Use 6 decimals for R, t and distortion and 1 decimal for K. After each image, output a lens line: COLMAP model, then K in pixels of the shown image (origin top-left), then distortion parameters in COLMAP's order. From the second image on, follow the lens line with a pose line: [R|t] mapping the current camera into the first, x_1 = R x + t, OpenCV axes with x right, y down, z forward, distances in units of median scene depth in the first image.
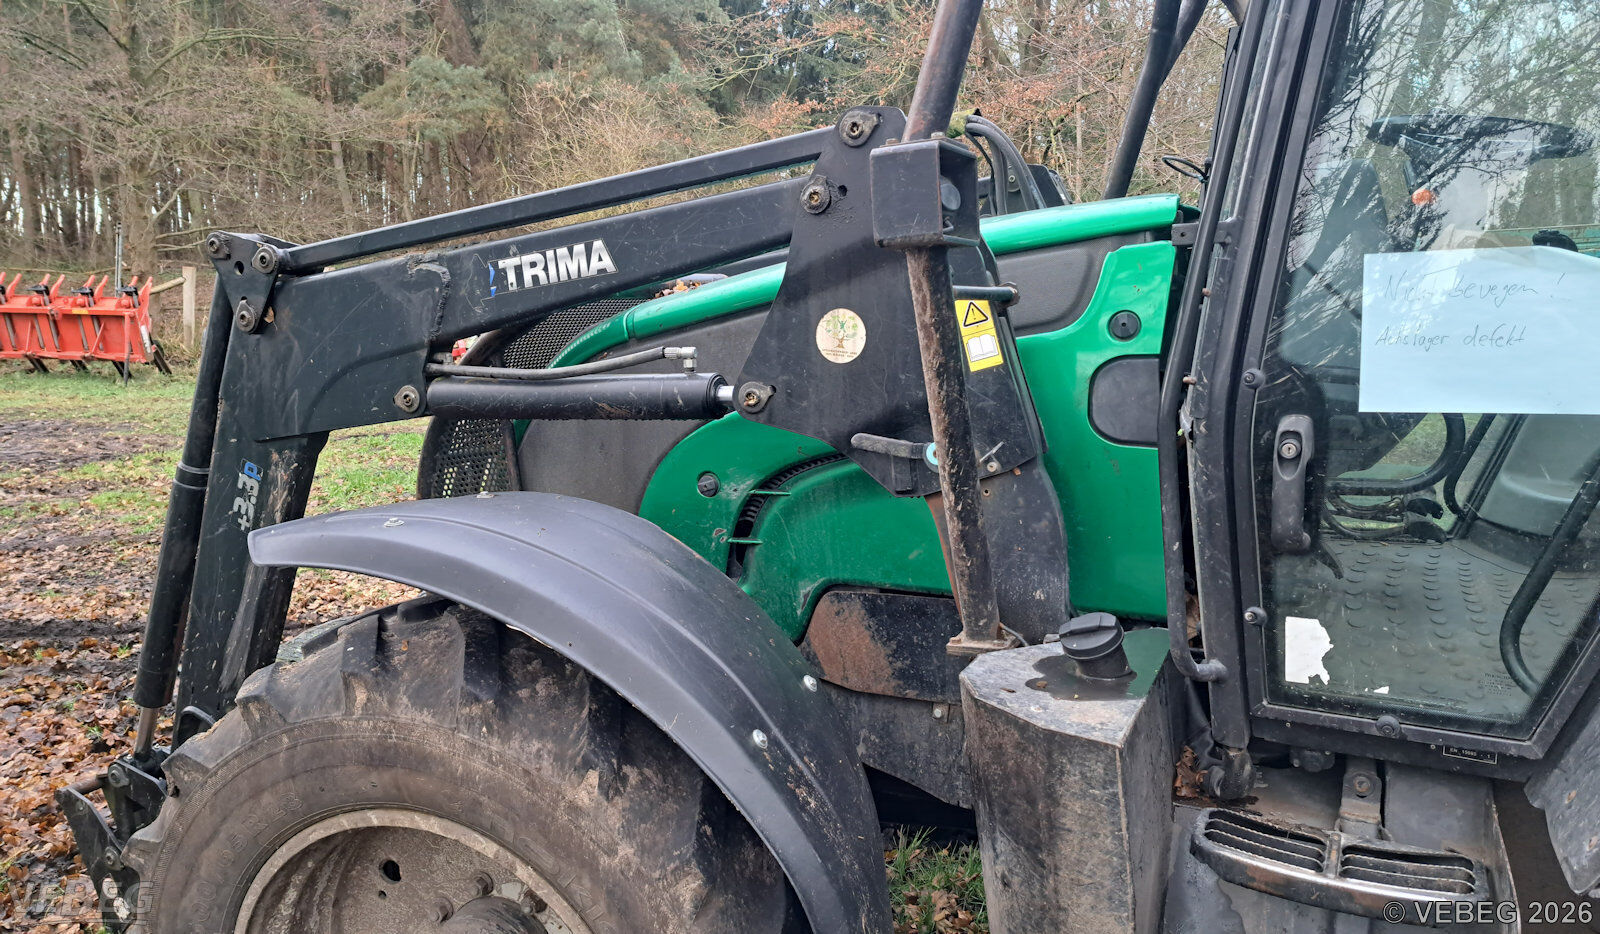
lens RADIAL K [[1130.4, 0, 888.0], [0, 1130.4, 490.4], [0, 0, 1]] dist [0.056727, -0.000680]
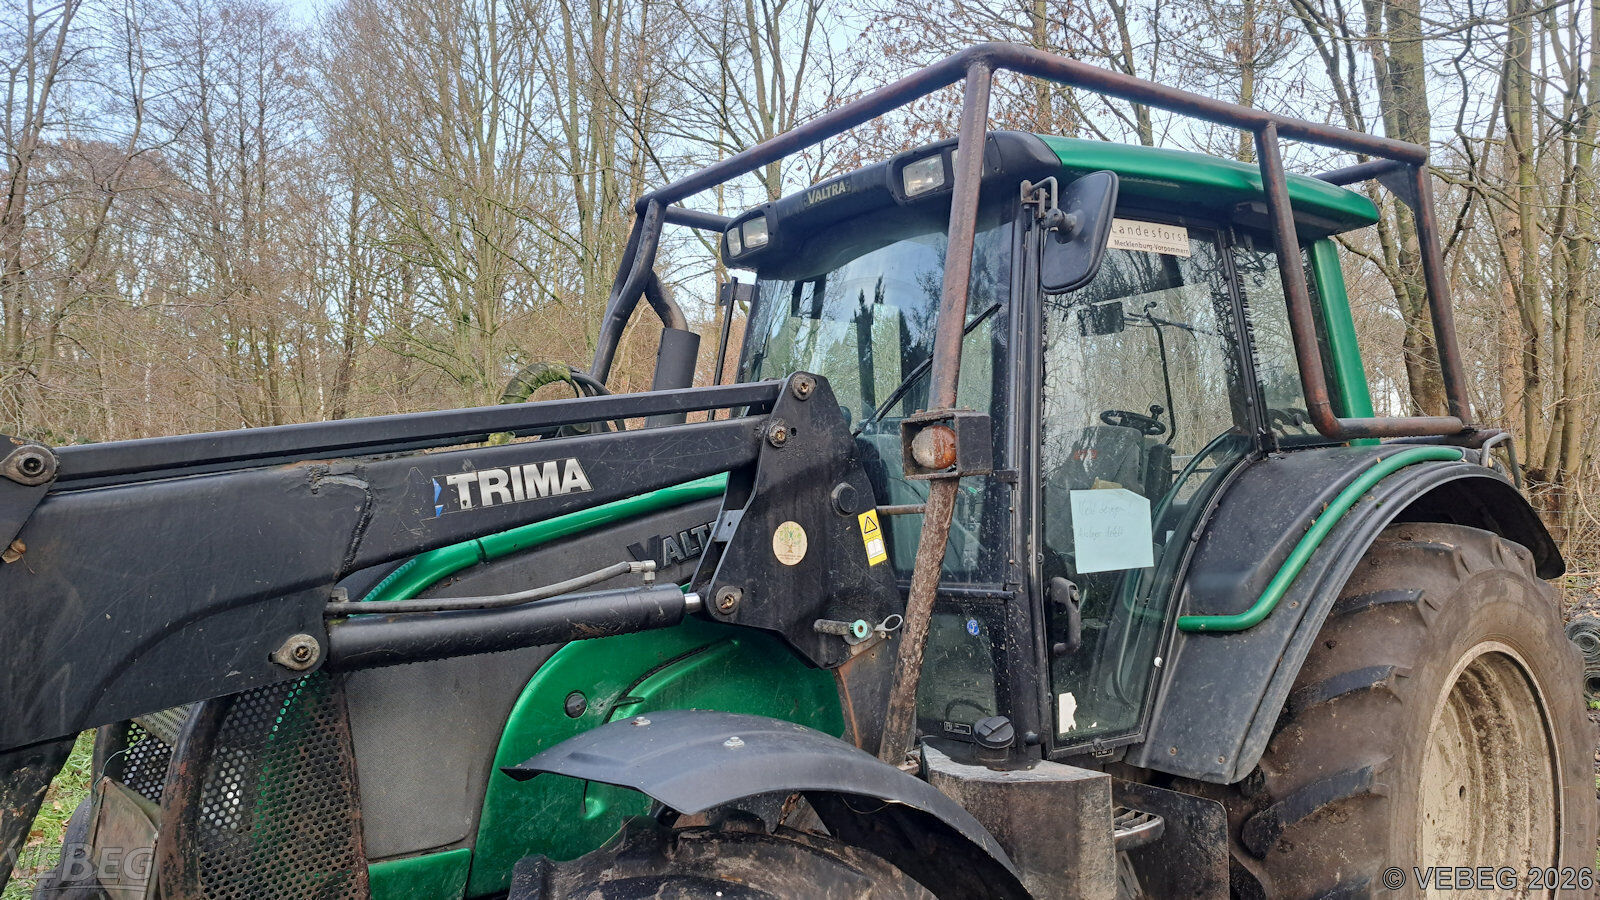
lens RADIAL K [[1126.2, 0, 814.6], [0, 1126.2, 462.8], [0, 0, 1]] dist [0.079640, -0.099489]
pose [[0.450372, 0.040858, 0.891905, -1.030904], [0.160902, 0.978883, -0.126091, -0.057487], [-0.878223, 0.200297, 0.434288, 0.382602]]
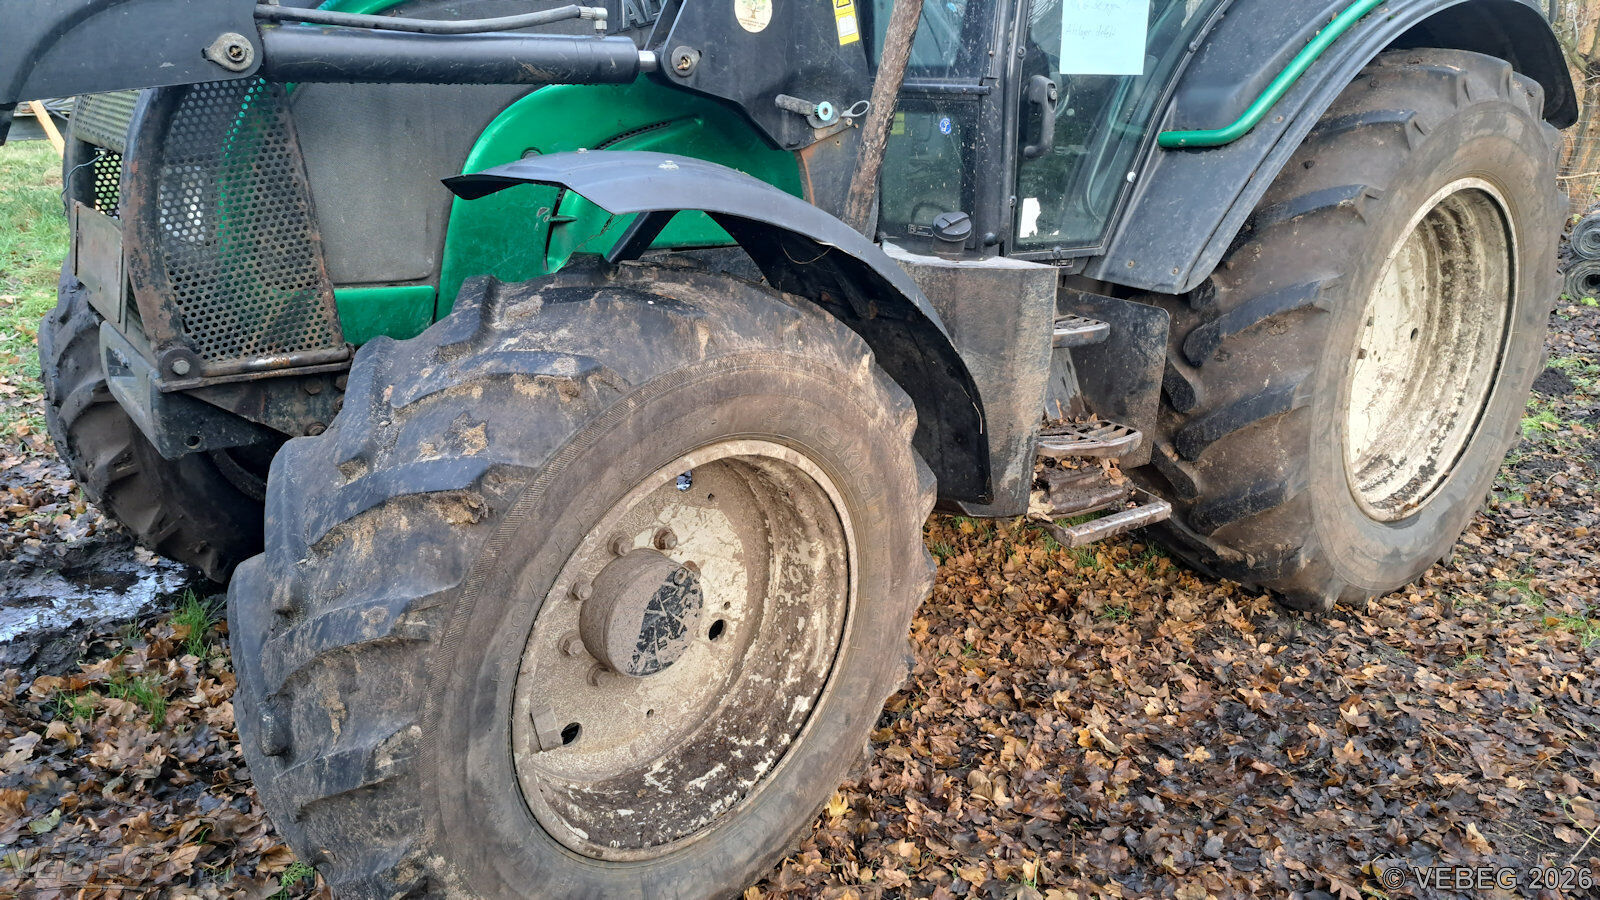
lens RADIAL K [[1129.6, 0, 807.4], [0, 1129.6, 440.4], [0, 0, 1]] dist [0.080334, -0.108183]
pose [[0.469307, -0.236440, 0.850792, -1.025632], [0.107381, 0.971617, 0.210785, 0.051573], [-0.876482, -0.007564, 0.481375, 0.342431]]
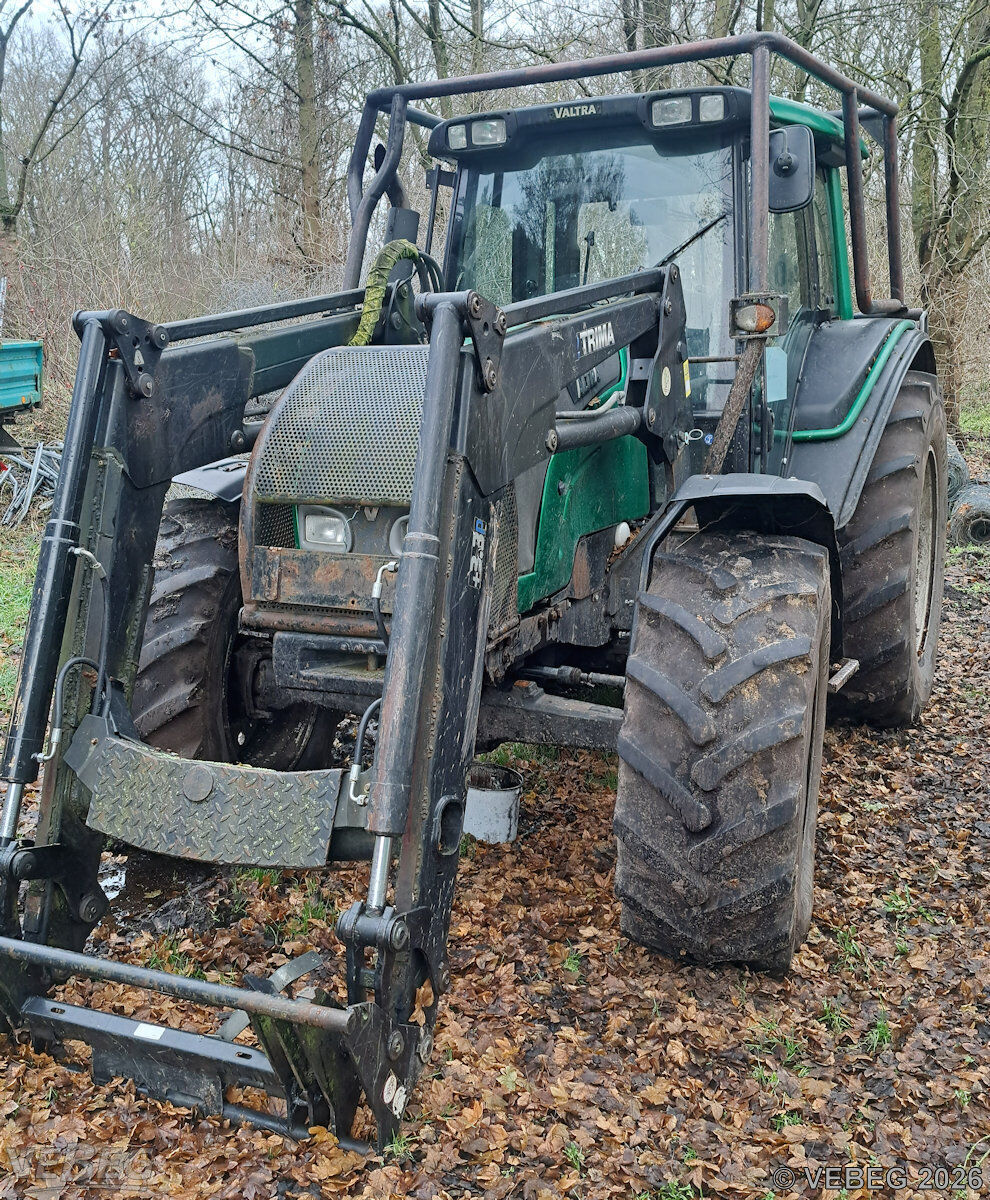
lens RADIAL K [[1225.5, 0, 495.0], [0, 1225.5, 600.0], [0, 0, 1]] dist [0.019580, 0.003587]
pose [[0.032145, -0.175241, 0.984001, -1.943624], [0.185464, 0.968457, 0.166414, -0.160588], [-0.982125, 0.177148, 0.063632, 1.108412]]
